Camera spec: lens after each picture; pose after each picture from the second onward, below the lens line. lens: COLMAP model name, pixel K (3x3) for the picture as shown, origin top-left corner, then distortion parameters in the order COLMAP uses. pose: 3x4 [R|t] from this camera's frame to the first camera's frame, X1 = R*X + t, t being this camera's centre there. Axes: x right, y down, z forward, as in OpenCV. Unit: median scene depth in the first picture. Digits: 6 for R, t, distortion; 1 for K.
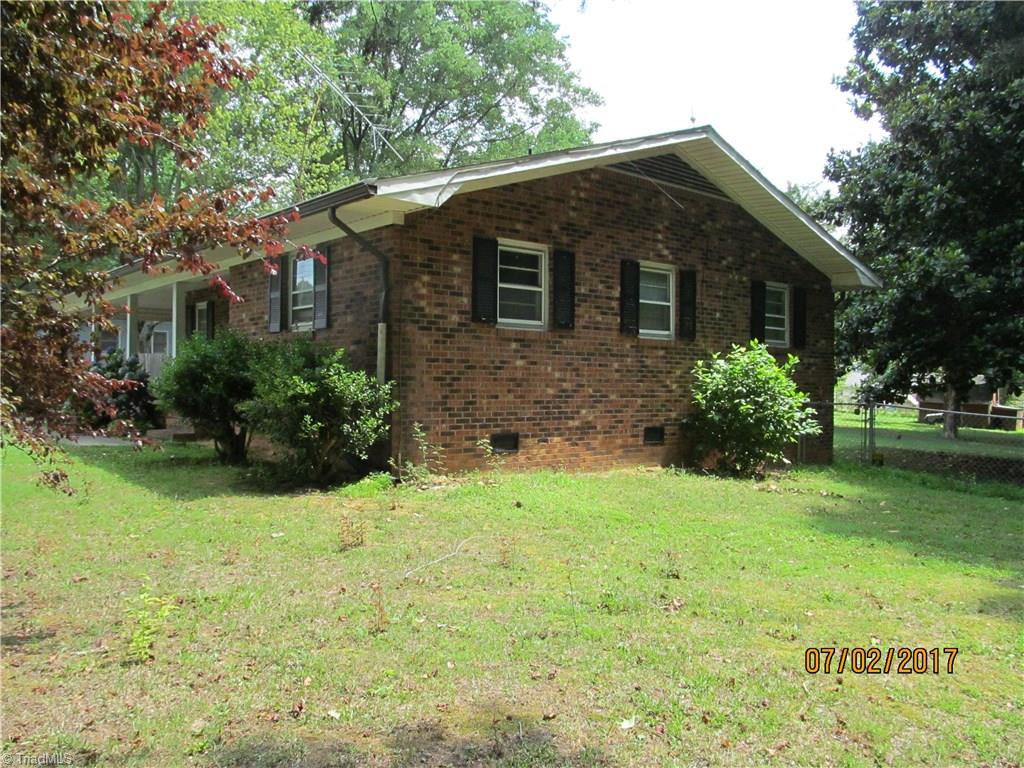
lens RADIAL K [[823.6, 0, 515.4], [0, 823.6, 379.9], [0, 0, 1]] dist [-0.083347, 0.034144]
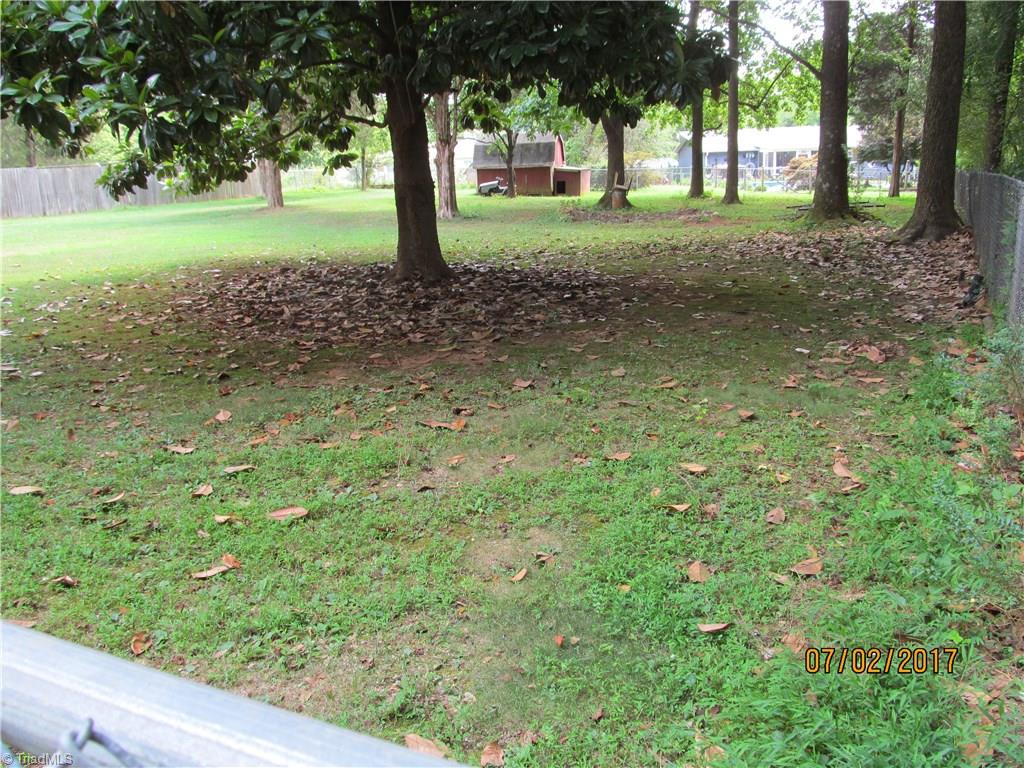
lens RADIAL K [[823.6, 0, 515.4], [0, 823.6, 379.9], [0, 0, 1]] dist [-0.083347, 0.034144]
pose [[0.921706, -0.163570, 0.351714, 0.407853], [0.068661, 0.961221, 0.267096, 0.026630], [-0.381764, -0.222035, 0.897194, 0.364474]]
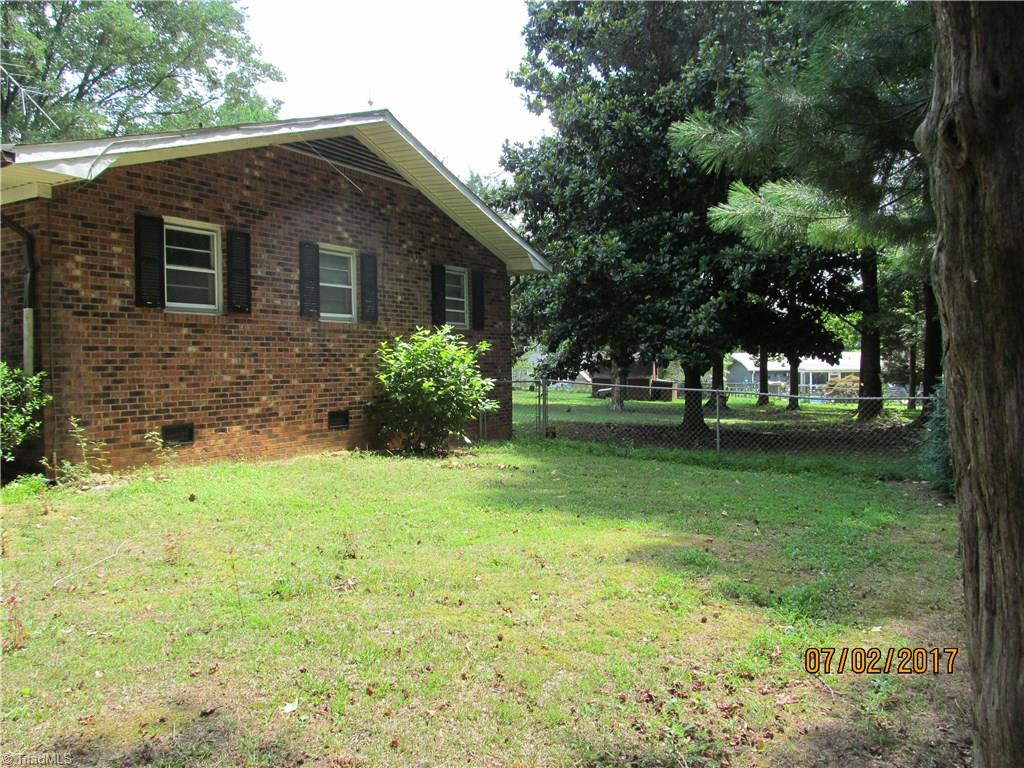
lens RADIAL K [[823.6, 0, 515.4], [0, 823.6, 379.9], [0, 0, 1]] dist [-0.083347, 0.034144]
pose [[0.934450, -0.034323, 0.354437, 0.018873], [0.028444, 0.999358, 0.021787, 0.004358], [-0.354957, -0.010277, 0.934826, -0.003070]]
